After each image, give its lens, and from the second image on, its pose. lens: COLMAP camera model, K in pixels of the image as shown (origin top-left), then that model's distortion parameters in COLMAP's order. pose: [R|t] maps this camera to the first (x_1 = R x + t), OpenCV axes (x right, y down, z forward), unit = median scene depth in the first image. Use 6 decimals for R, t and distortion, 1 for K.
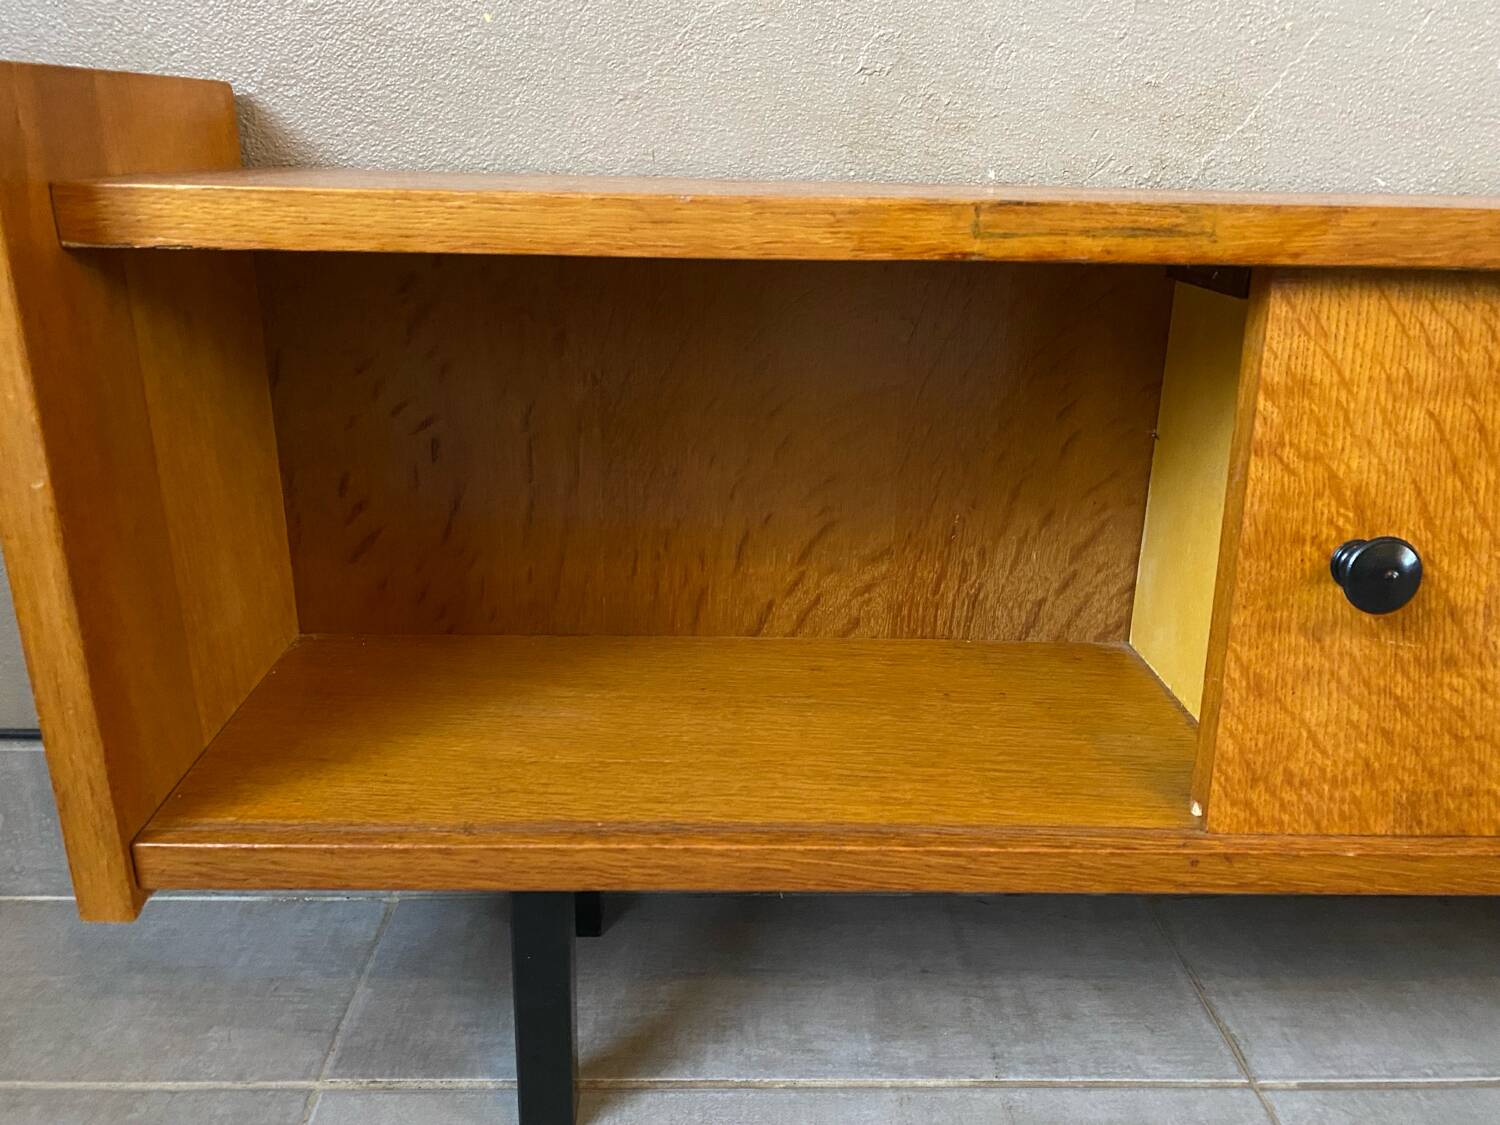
lens RADIAL K [[1177.4, 0, 724.0], [0, 1177.4, 538.3], [0, 0, 1]] dist [-0.002260, 0.034963]
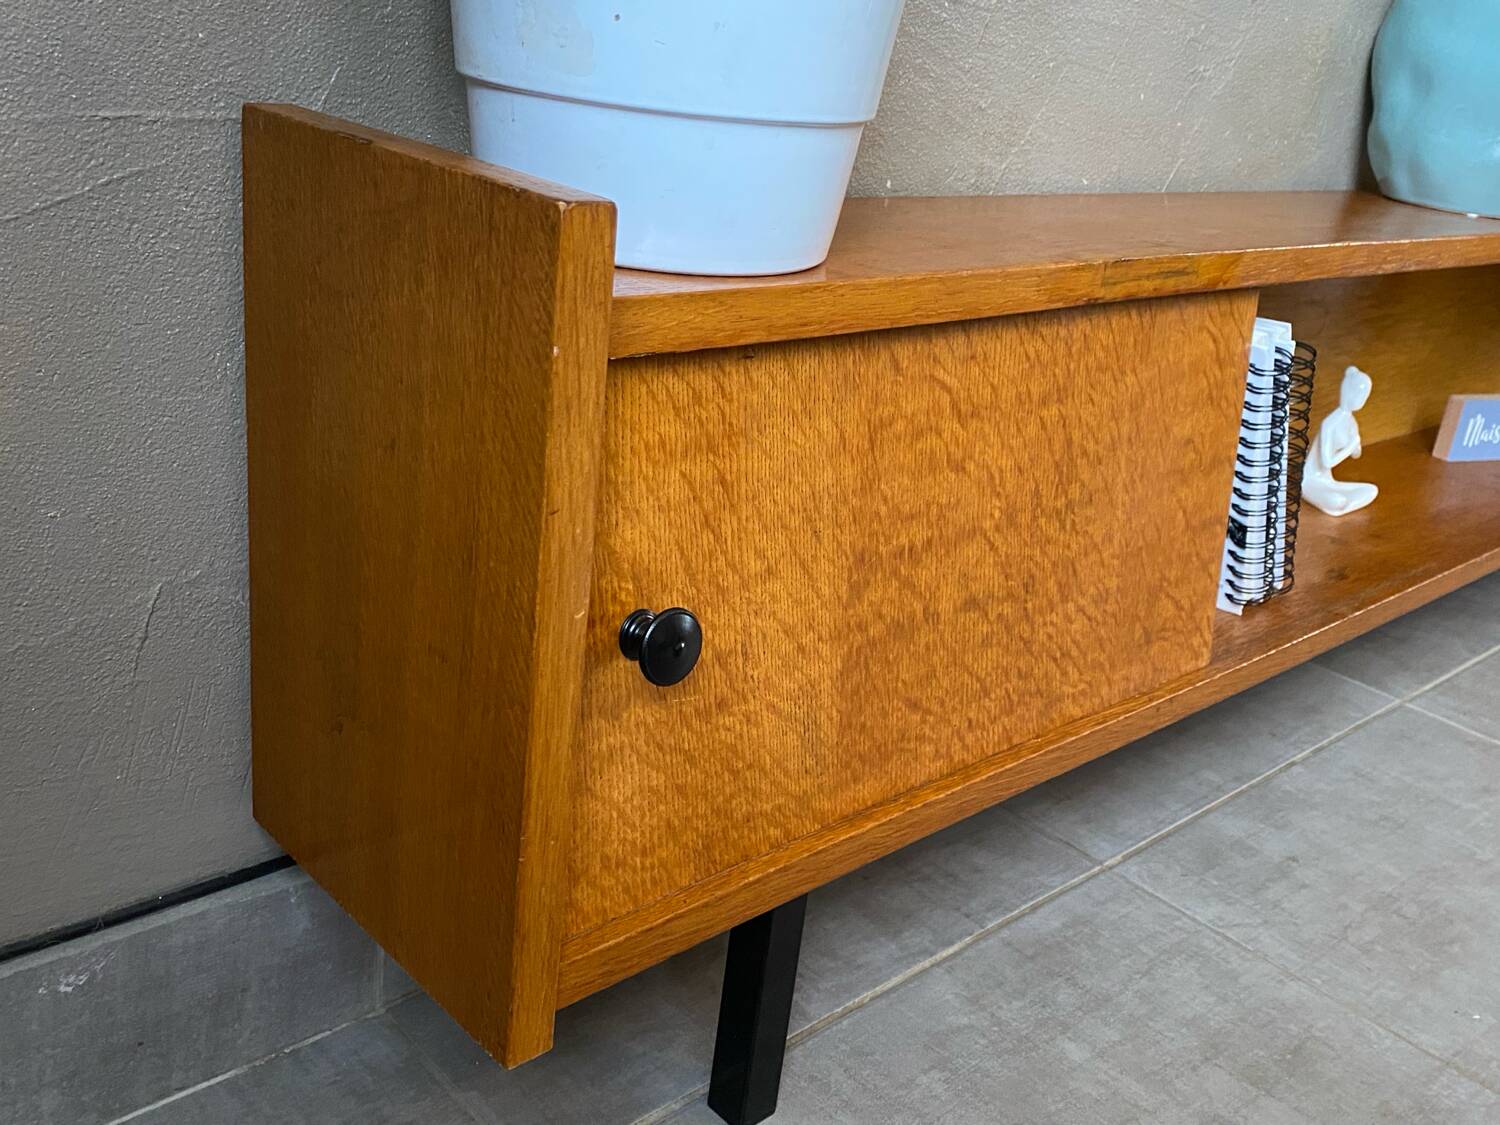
lens RADIAL K [[1439.8, 0, 752.3], [0, 1439.8, 568.8], [0, 0, 1]] dist [0.042808, 0.000000]
pose [[0.749583, -0.189390, 0.634237, -0.850333], [0.135649, 0.981808, 0.132859, -0.152168], [-0.647862, -0.013555, 0.761637, 0.001133]]
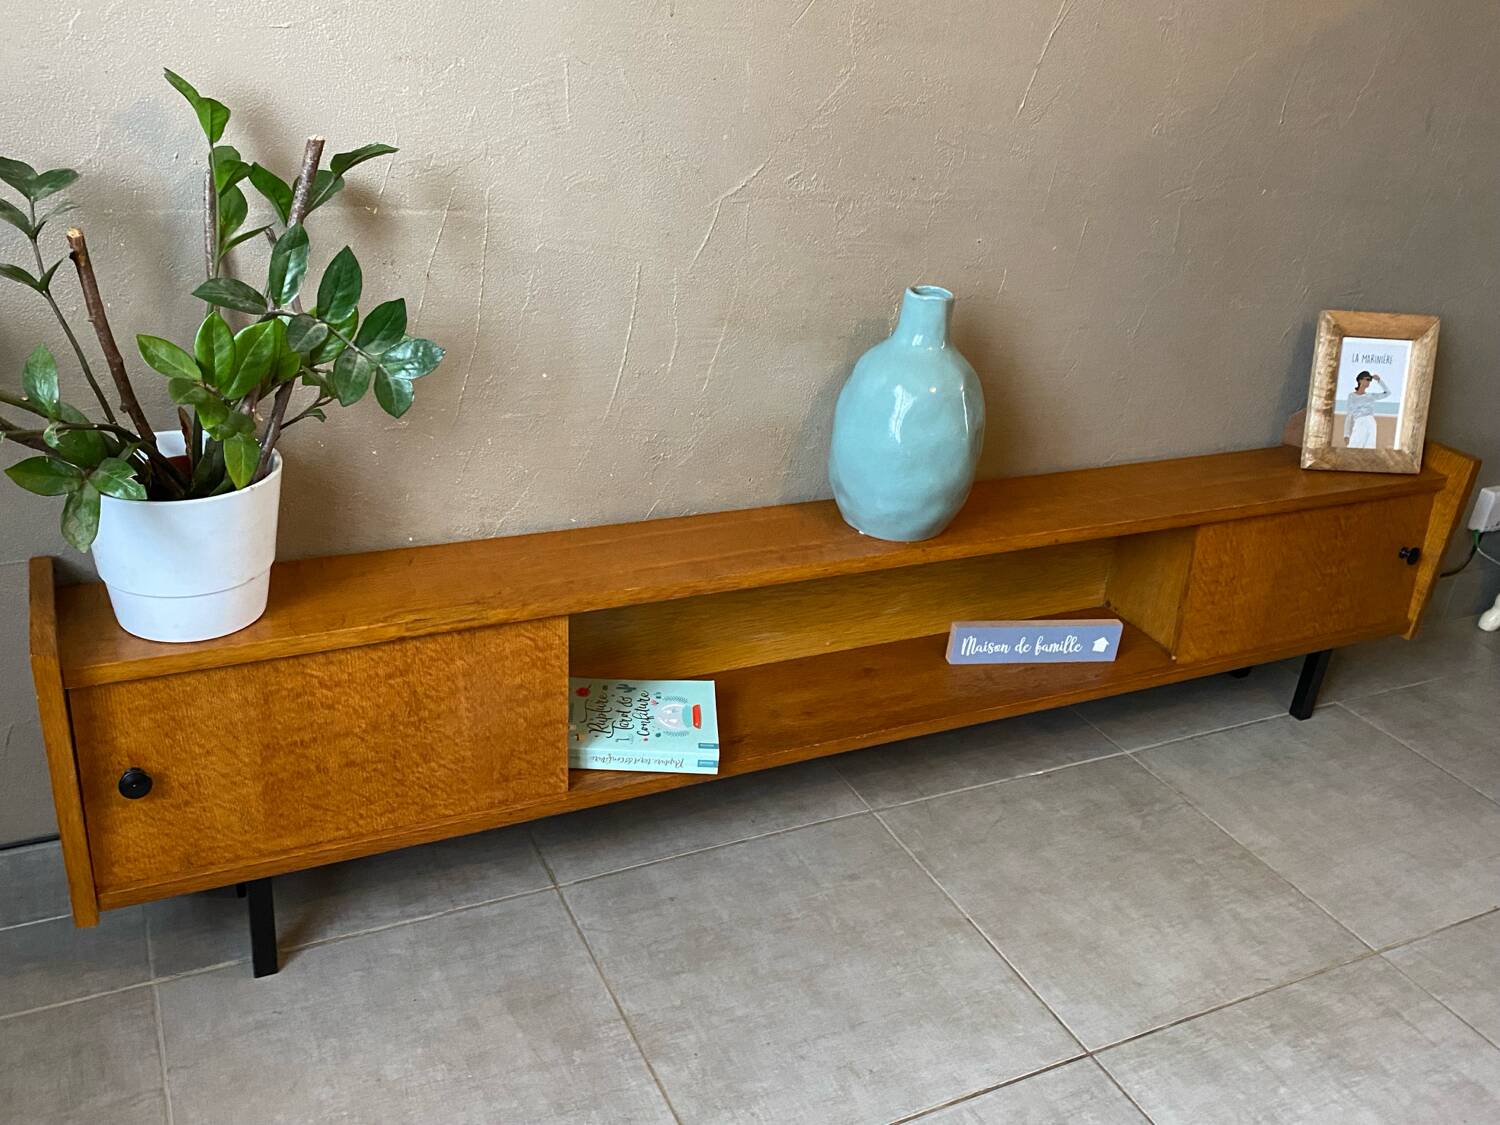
lens RADIAL K [[1289.9, 0, 718.0], [0, 1289.9, 561.6], [0, 0, 1]] dist [0.033537, -0.022907]
pose [[0.913853, -0.127241, 0.385594, -0.213518], [0.078105, 0.986983, 0.140584, -0.586670], [-0.398463, -0.098356, 0.911896, -1.598354]]
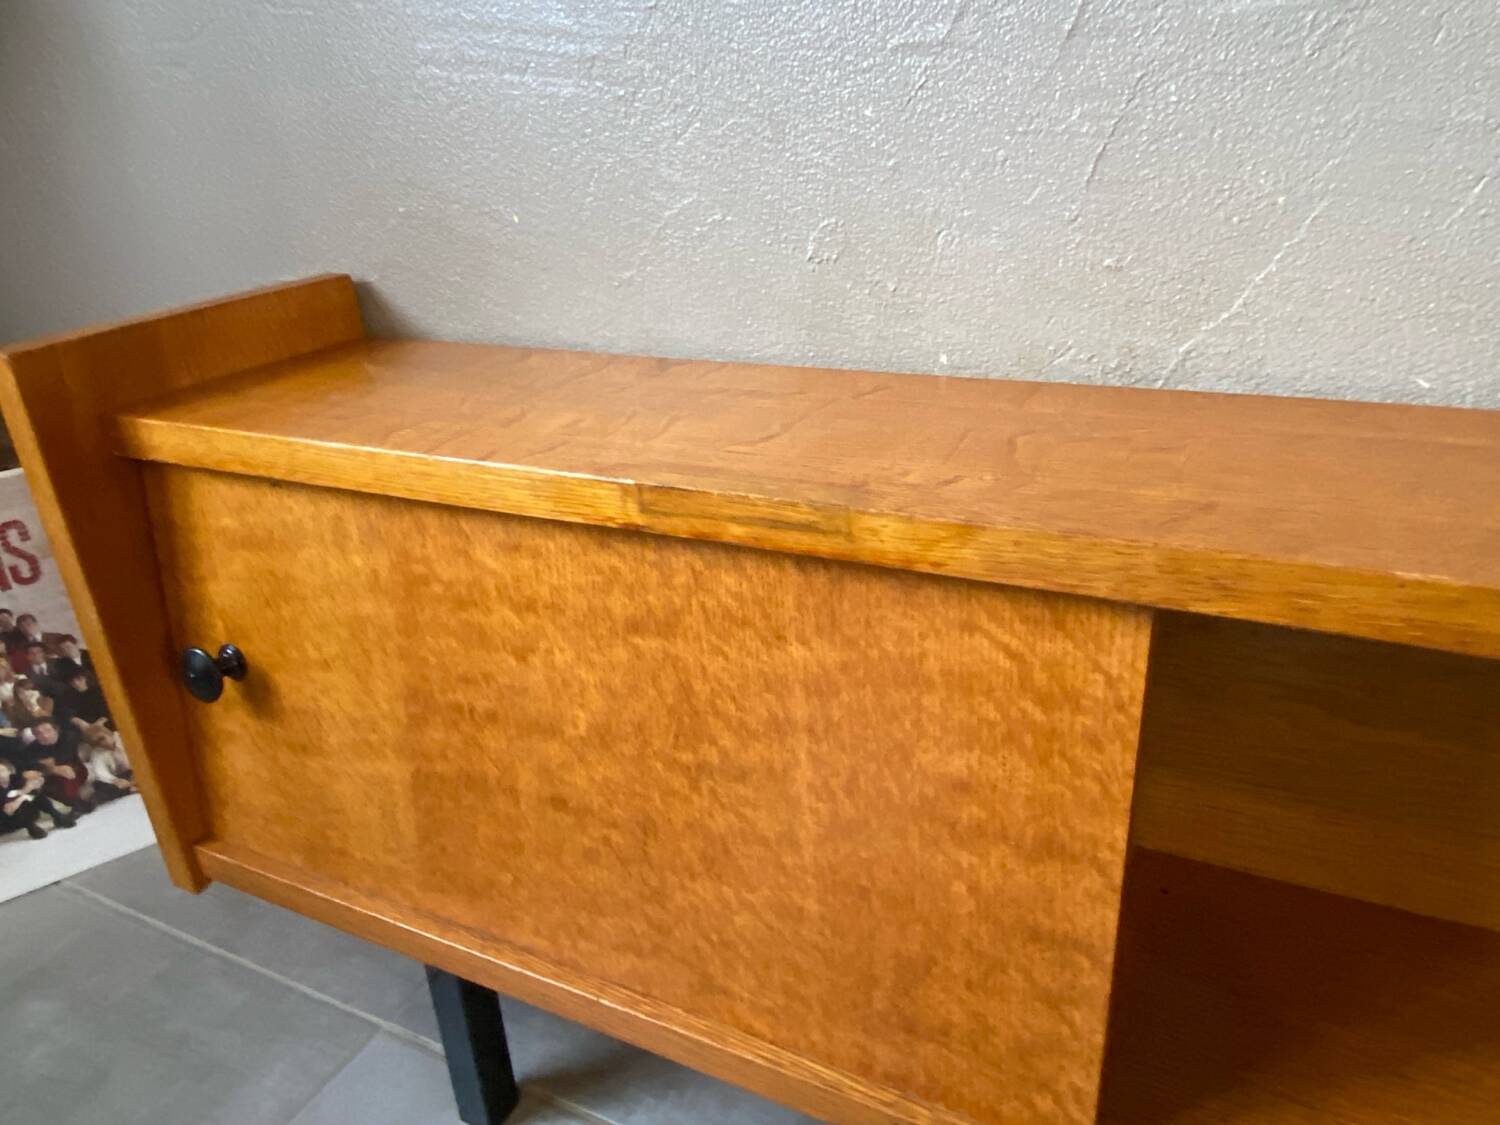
lens RADIAL K [[1093.6, 0, 769.7], [0, 1093.6, 552.0], [0, 0, 1]] dist [0.060489, -0.048370]
pose [[0.870726, 0.126091, -0.475328, 0.565037], [-0.086336, 0.990753, 0.104665, -0.238584], [0.484130, -0.050097, 0.873561, 0.134204]]
